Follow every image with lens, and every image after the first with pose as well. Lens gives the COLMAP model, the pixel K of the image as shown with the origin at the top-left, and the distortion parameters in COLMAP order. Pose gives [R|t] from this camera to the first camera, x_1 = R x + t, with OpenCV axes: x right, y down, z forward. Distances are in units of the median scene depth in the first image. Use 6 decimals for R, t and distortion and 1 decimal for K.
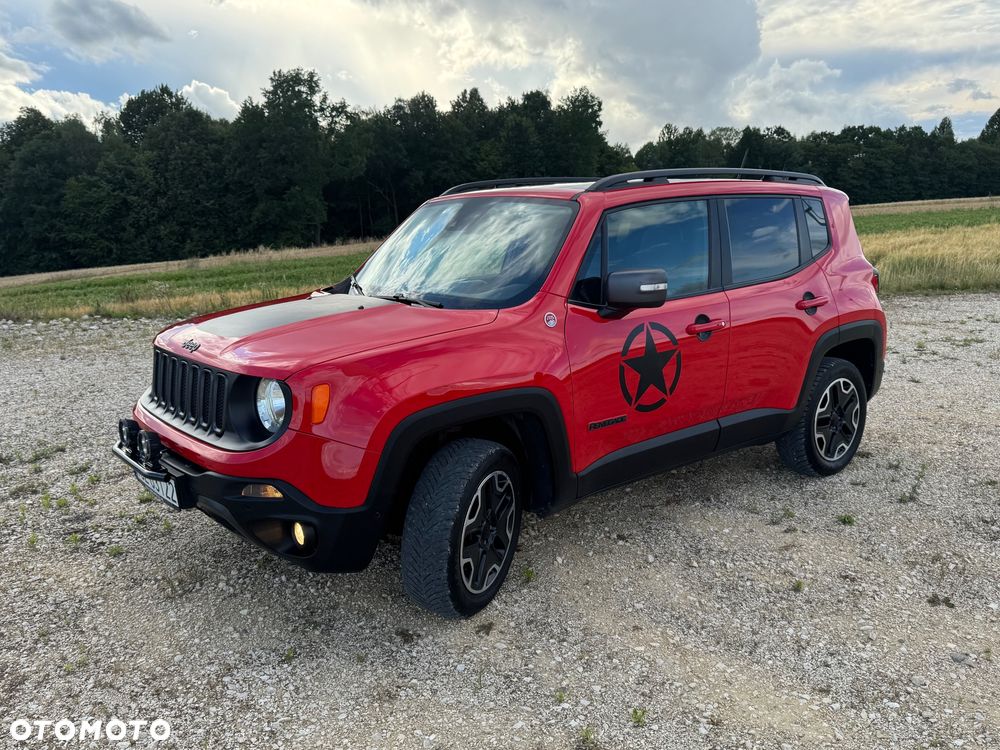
lens RADIAL K [[999.1, 0, 500.0], [0, 999.1, 375.0], [0, 0, 1]] dist [0.078290, -0.143984]
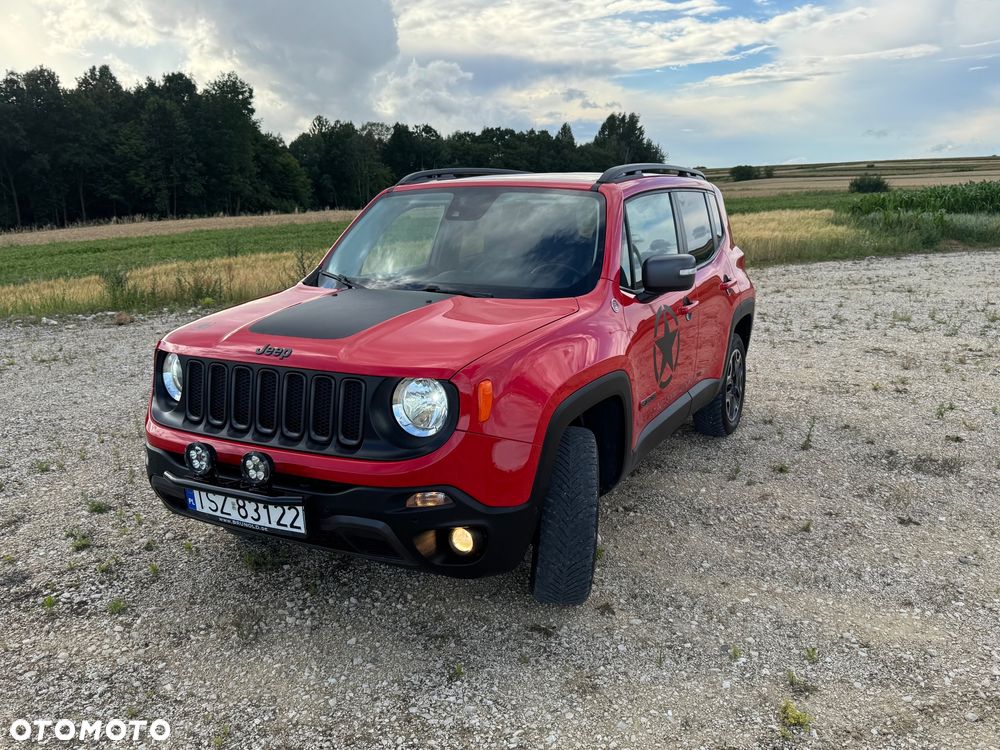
lens RADIAL K [[972.6, 0, 501.1], [0, 972.6, 394.2], [0, 0, 1]] dist [0.149088, -0.313262]
pose [[0.898870, -0.075553, 0.431653, -0.116304], [0.063077, 0.997075, 0.043169, -0.003521], [-0.433652, -0.011576, 0.901006, 0.031802]]
